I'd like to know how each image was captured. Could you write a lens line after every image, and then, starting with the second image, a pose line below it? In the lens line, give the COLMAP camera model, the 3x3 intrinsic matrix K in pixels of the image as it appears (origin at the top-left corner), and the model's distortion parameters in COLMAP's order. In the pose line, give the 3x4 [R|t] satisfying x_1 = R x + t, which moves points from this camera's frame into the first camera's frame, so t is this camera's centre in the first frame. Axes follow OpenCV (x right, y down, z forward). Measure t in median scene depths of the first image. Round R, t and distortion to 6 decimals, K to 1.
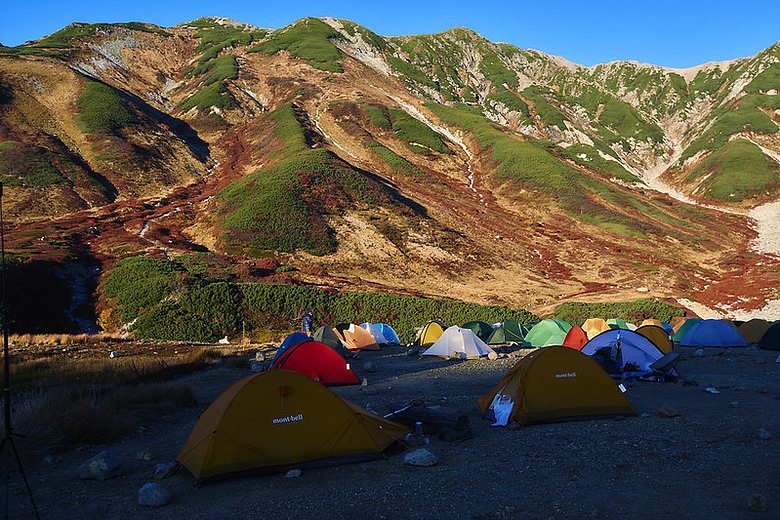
lens RADIAL K [[740.9, 0, 390.0], [0, 740.9, 260.0], [0, 0, 1]] dist [-0.006003, 0.160751]
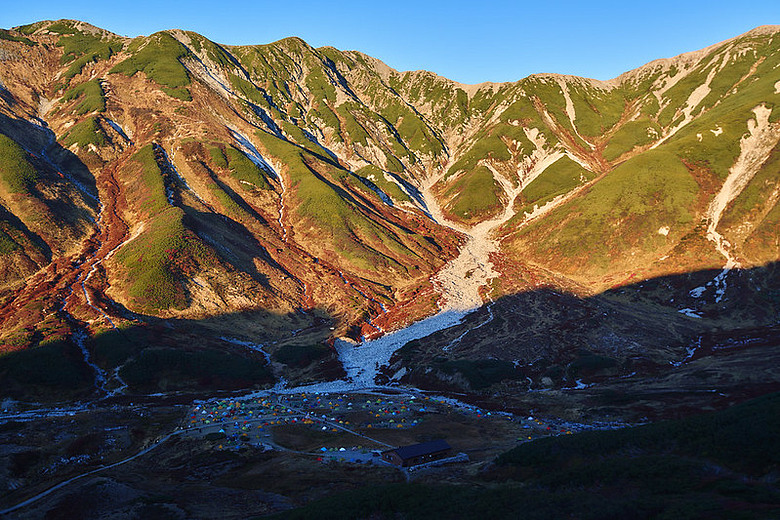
lens RADIAL K [[740.9, 0, 390.0], [0, 740.9, 260.0], [0, 0, 1]] dist [-0.006003, 0.160751]
pose [[0.980182, 0.004140, 0.198057, 0.020421], [-0.023014, 0.995392, 0.093087, -0.111227], [-0.196759, -0.095800, 0.975760, -0.350636]]
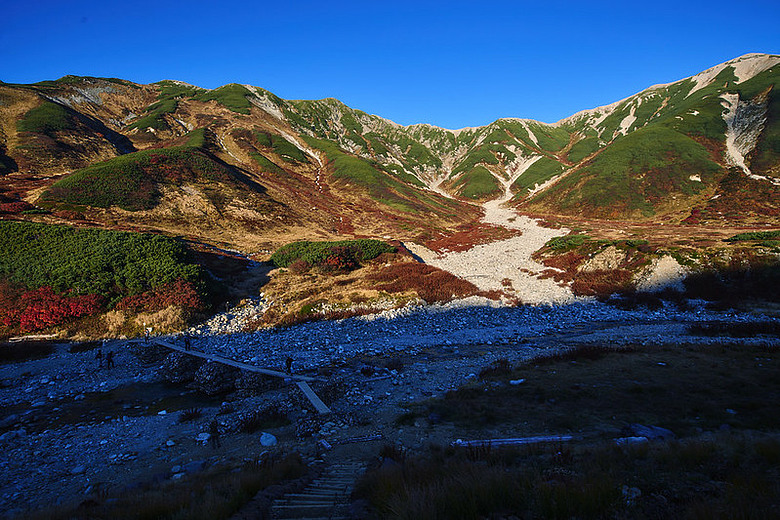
lens RADIAL K [[402.5, 0, 390.0], [0, 402.5, 260.0], [0, 0, 1]] dist [-0.074692, 0.059194]
pose [[0.979179, -0.008548, 0.202817, 0.059479], [-0.002781, 0.998454, 0.055510, 0.011938], [-0.202978, -0.054918, 0.977642, 0.089197]]
